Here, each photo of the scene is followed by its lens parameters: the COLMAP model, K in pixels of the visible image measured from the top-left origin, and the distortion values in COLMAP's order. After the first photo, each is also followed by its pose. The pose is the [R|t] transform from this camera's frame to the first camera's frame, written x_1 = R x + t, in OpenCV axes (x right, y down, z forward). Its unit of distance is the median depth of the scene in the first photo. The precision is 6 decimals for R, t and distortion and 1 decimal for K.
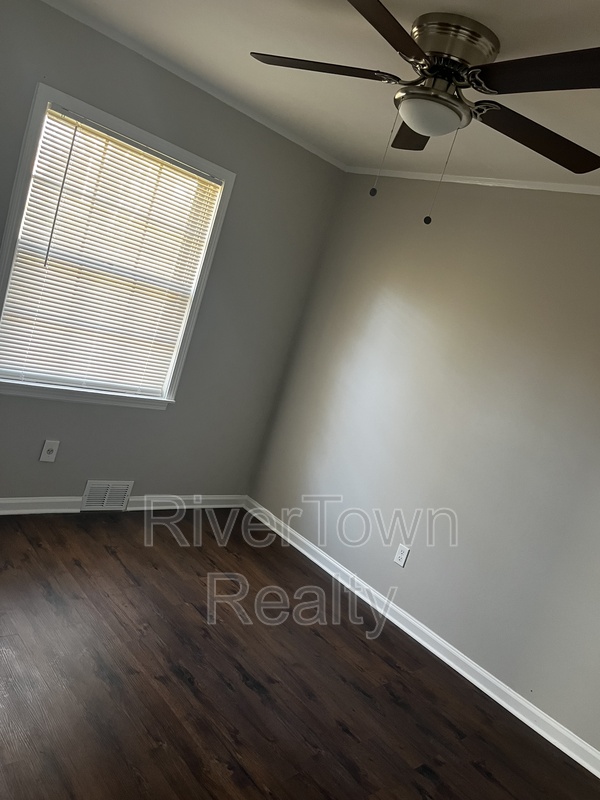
lens RADIAL K [[601.8, 0, 300.0], [0, 601.8, 400.0], [0, 0, 1]] dist [0.026886, -0.006035]
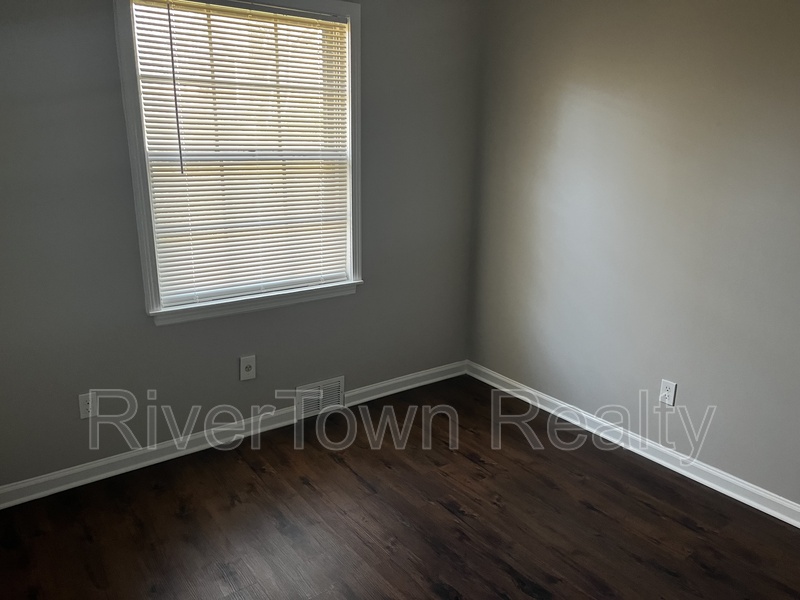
lens RADIAL K [[601.8, 0, 400.0], [0, 601.8, 300.0], [0, 0, 1]] dist [0.026886, -0.006035]
pose [[0.953224, -0.244538, -0.177667, -0.003821], [0.258149, 0.964383, 0.057668, -0.009931], [0.157237, -0.100835, 0.982400, 0.160929]]
